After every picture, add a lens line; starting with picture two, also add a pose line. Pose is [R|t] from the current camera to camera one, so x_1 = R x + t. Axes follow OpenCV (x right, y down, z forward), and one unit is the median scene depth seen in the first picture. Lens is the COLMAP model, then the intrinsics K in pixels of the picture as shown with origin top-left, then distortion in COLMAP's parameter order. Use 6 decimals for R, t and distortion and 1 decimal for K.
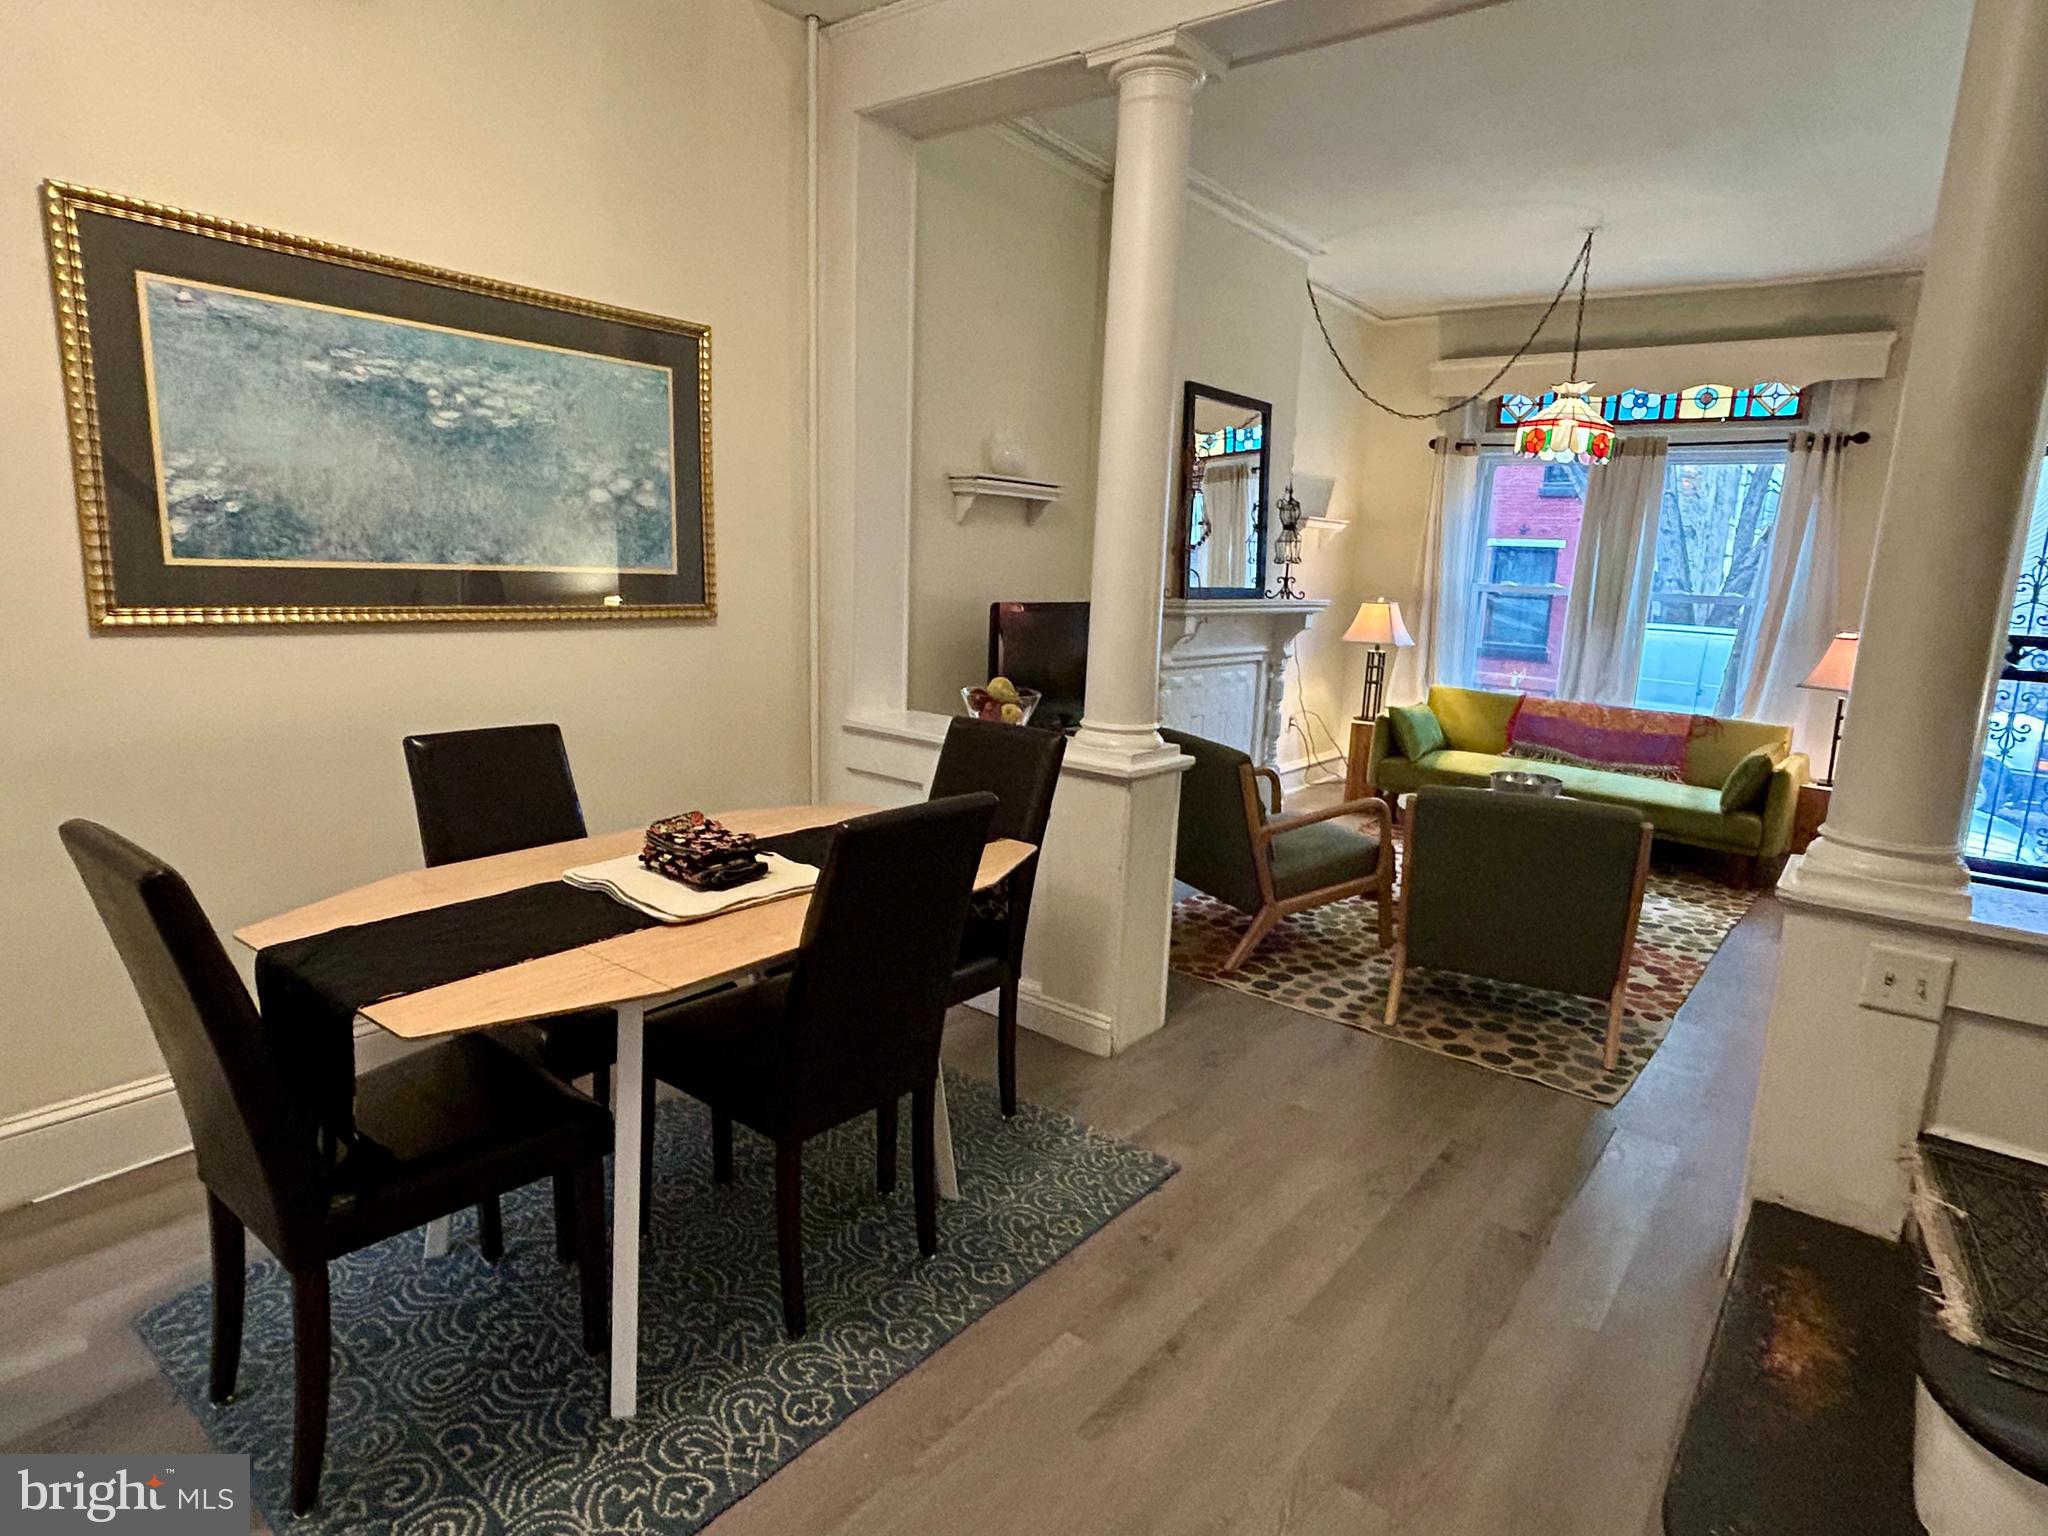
lens RADIAL K [[1133.3, 0, 1021.5], [0, 1133.3, 765.0], [0, 0, 1]] dist [-0.002924, -0.000792]
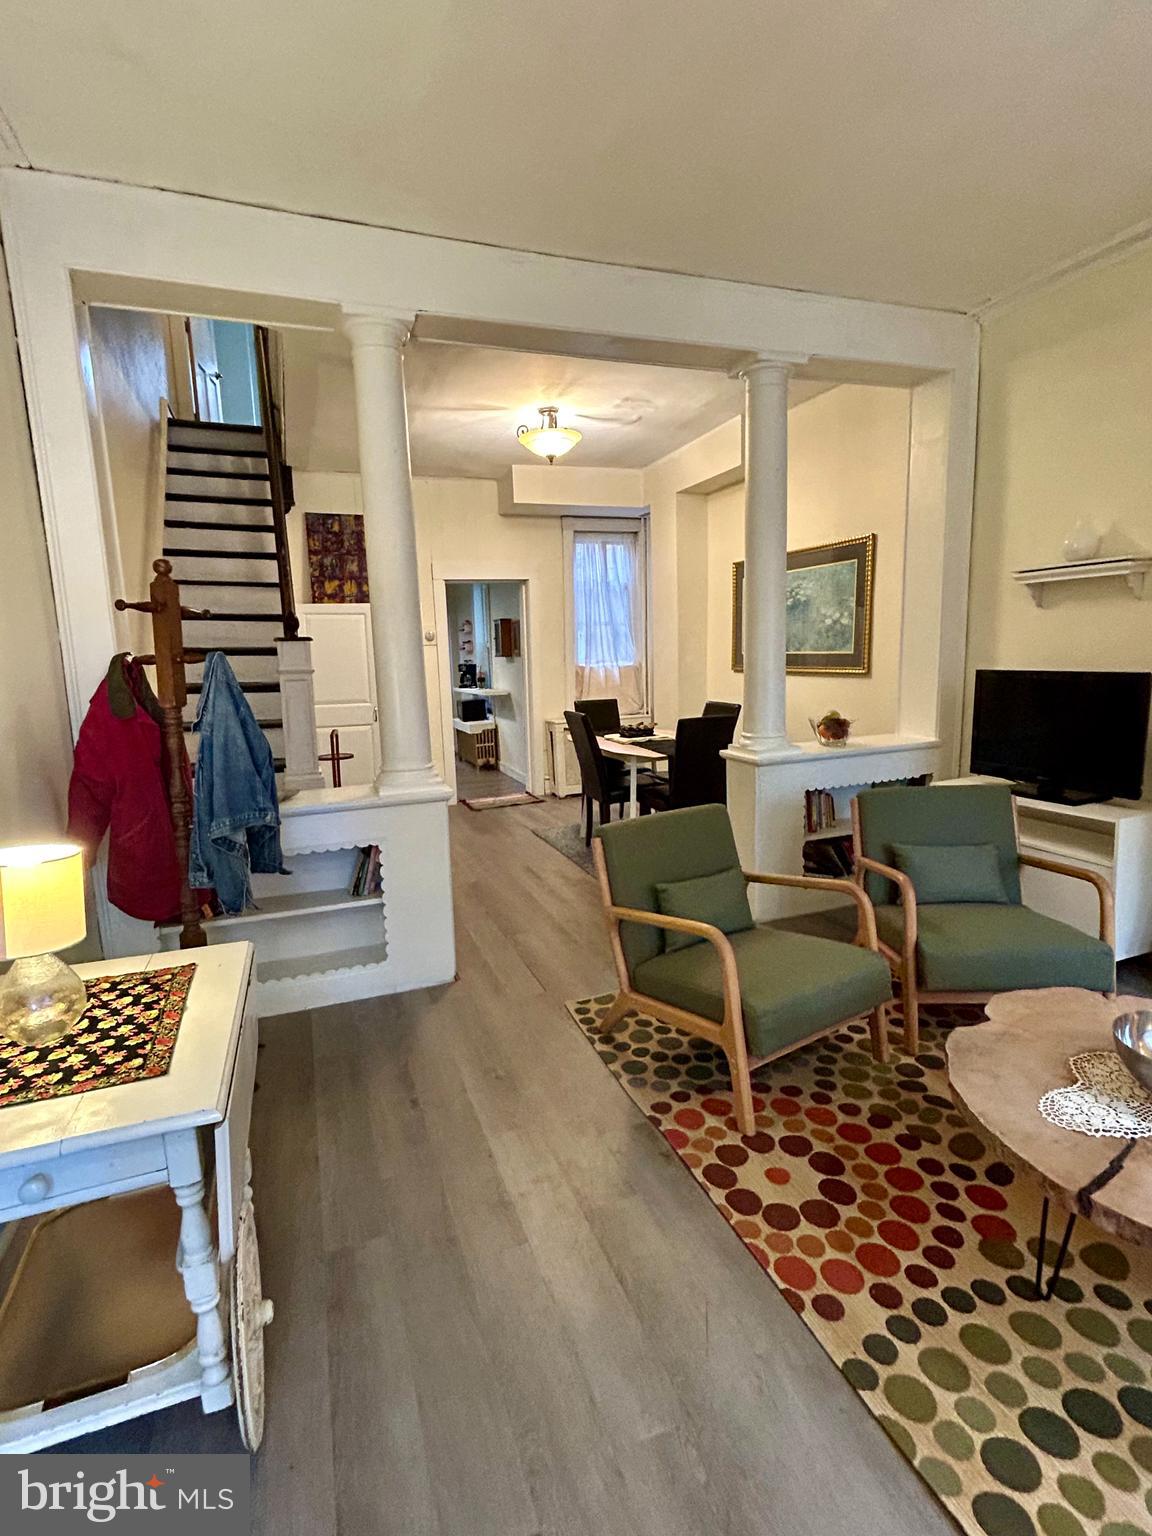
lens RADIAL K [[726.3, 0, 573.0], [0, 726.3, 767.2], [0, 0, 1]] dist [0.000620, 0.000100]
pose [[-0.516751, 0.106478, -0.849488, 0.707271], [-0.152372, 0.964956, 0.213640, -0.105252], [0.842467, 0.239837, -0.482418, 0.769168]]
